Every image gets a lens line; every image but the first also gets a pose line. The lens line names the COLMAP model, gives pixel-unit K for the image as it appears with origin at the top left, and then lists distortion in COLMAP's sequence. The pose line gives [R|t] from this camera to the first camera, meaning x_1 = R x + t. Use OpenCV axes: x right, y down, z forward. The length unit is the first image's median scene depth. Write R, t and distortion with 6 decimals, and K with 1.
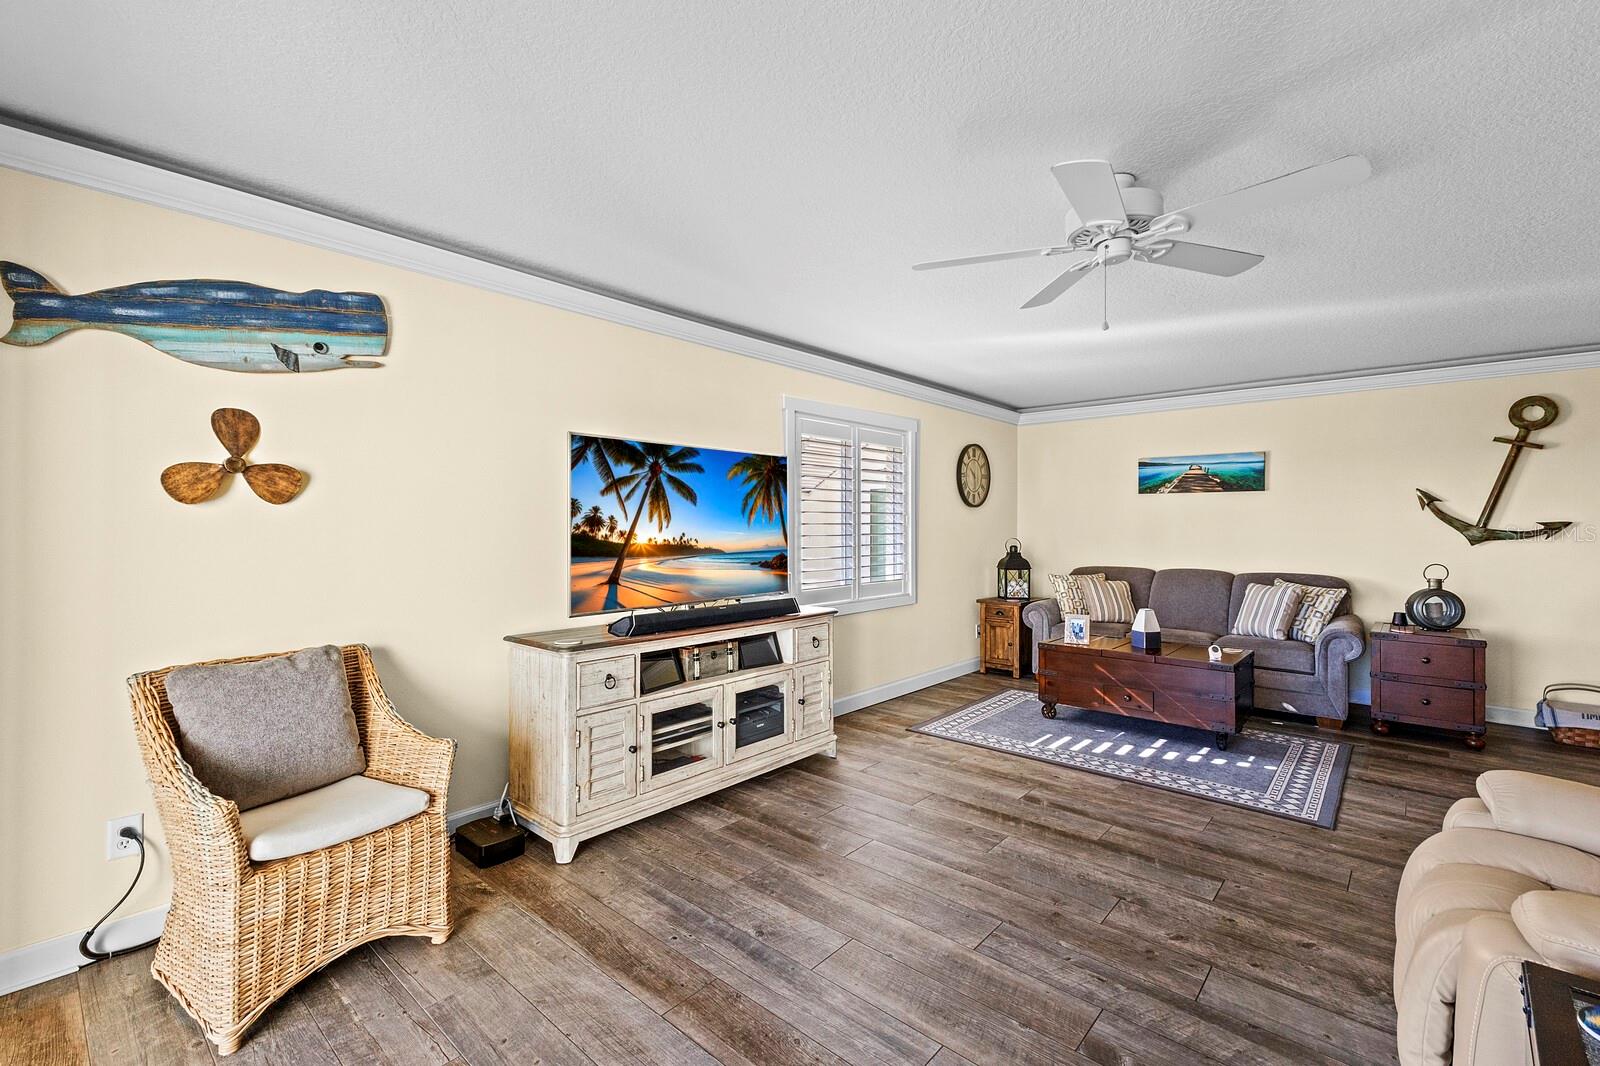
lens RADIAL K [[695.1, 0, 805.9], [0, 695.1, 527.9], [0, 0, 1]] dist [0.008924, -0.000443]
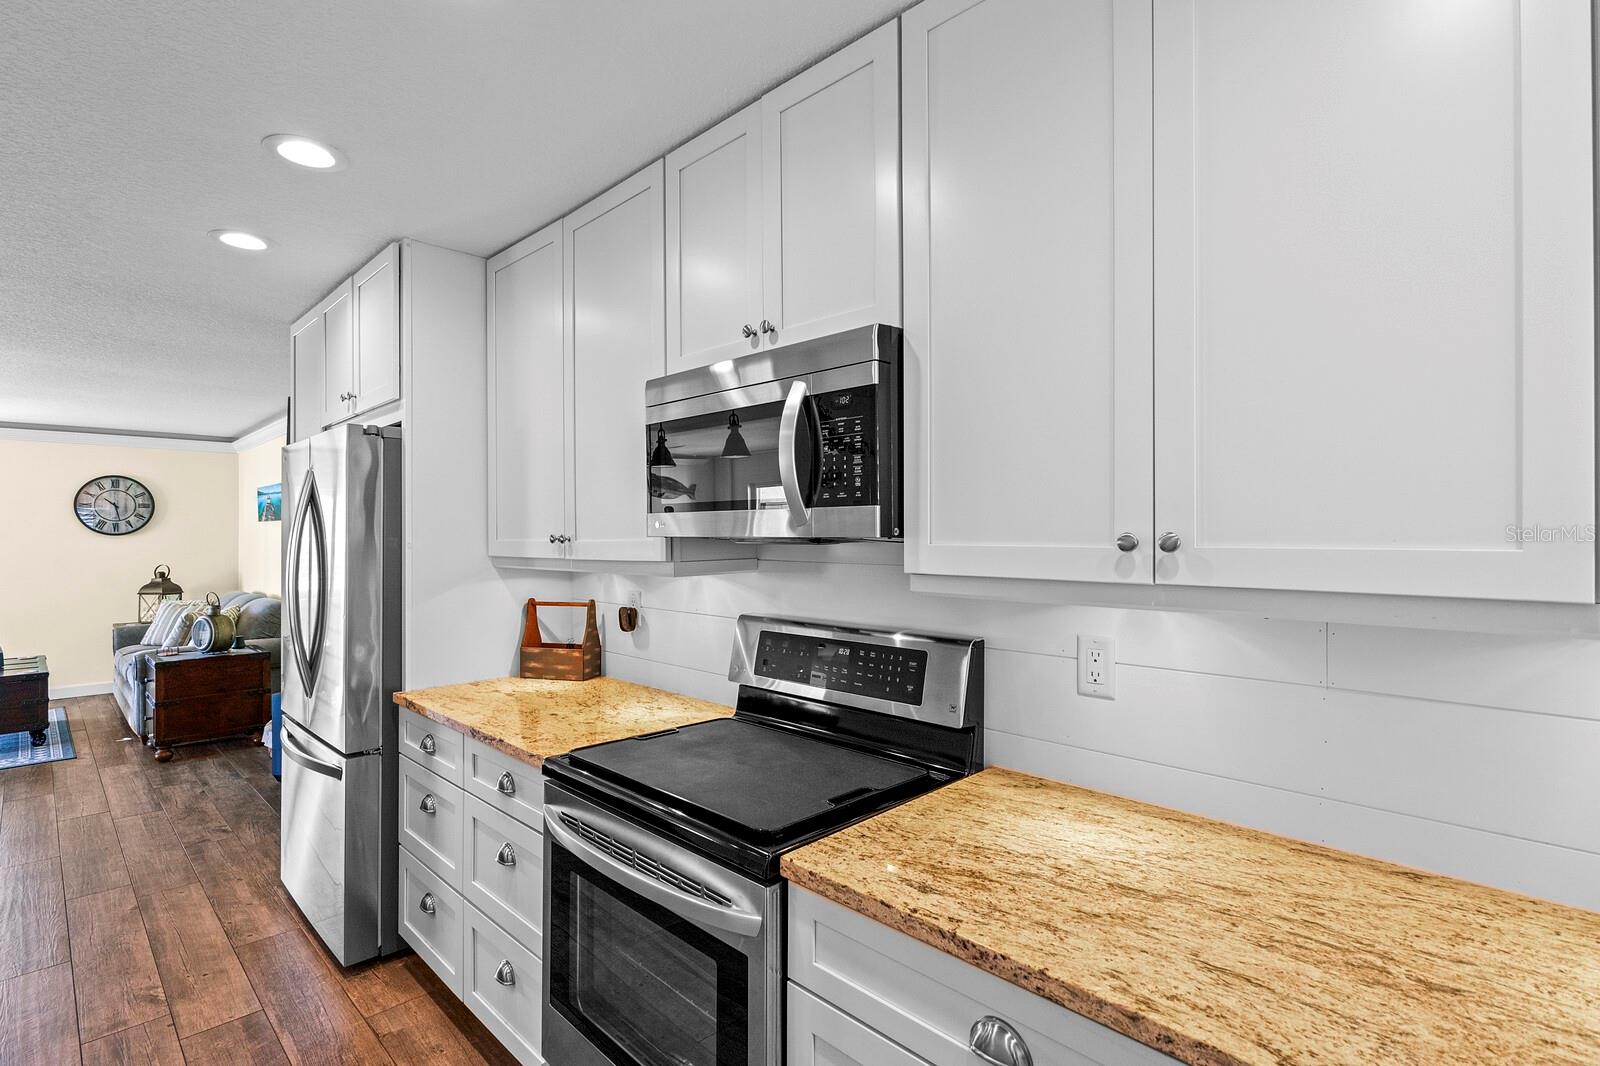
lens RADIAL K [[751.9, 0, 801.5], [0, 751.9, 535.2], [0, 0, 1]] dist [0.007311, -0.003017]
pose [[0.998985, -0.008193, -0.044286, 2.241895], [0.007930, 0.999950, -0.006117, -0.022516], [0.044334, 0.005759, 0.999000, -0.181430]]
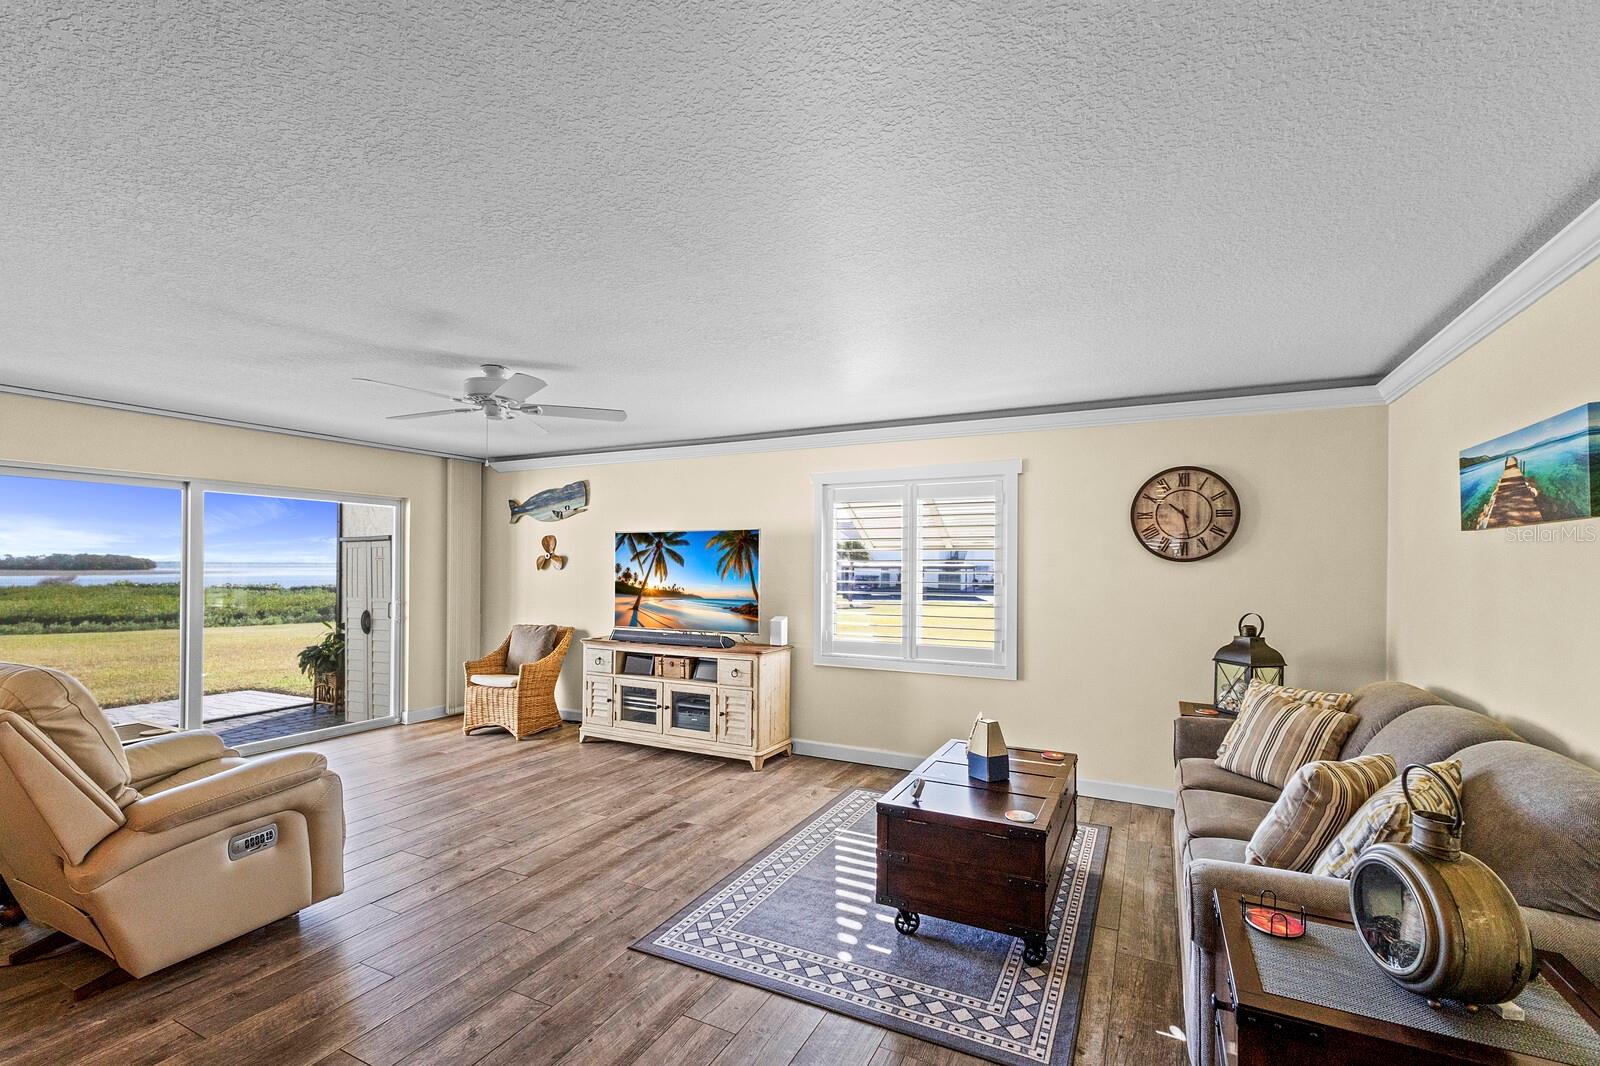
lens RADIAL K [[695.1, 0, 800.9], [0, 695.1, 561.2], [0, 0, 1]] dist [0.008924, -0.000443]
pose [[0.258200, -0.004262, -0.966082, 1.326361], [-0.008261, 0.999944, -0.006619, -0.036091], [0.966056, 0.009690, 0.258151, 0.787047]]
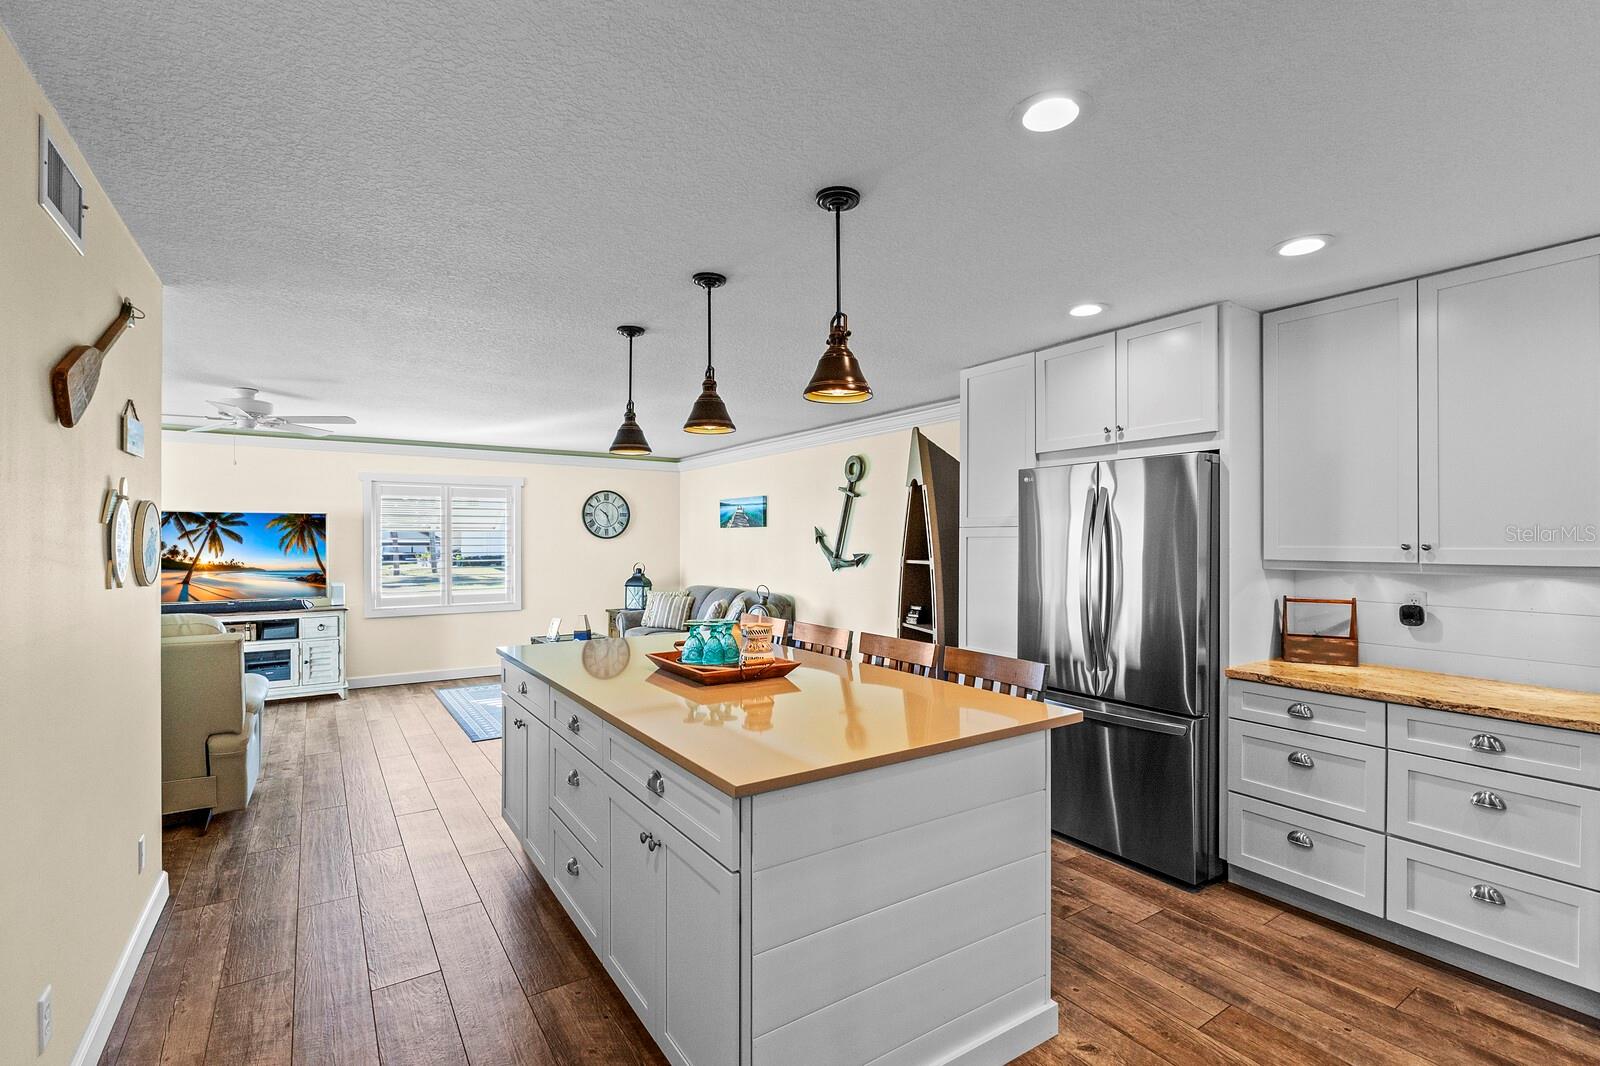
lens RADIAL K [[733.3, 0, 794.1], [0, 733.3, 546.3], [0, 0, 1]] dist [0.007490, -0.001918]
pose [[0.967483, -0.000577, -0.252934, 1.568987], [0.001064, 0.999998, 0.001789, -0.027029], [0.252932, -0.002000, 0.967482, -0.443125]]
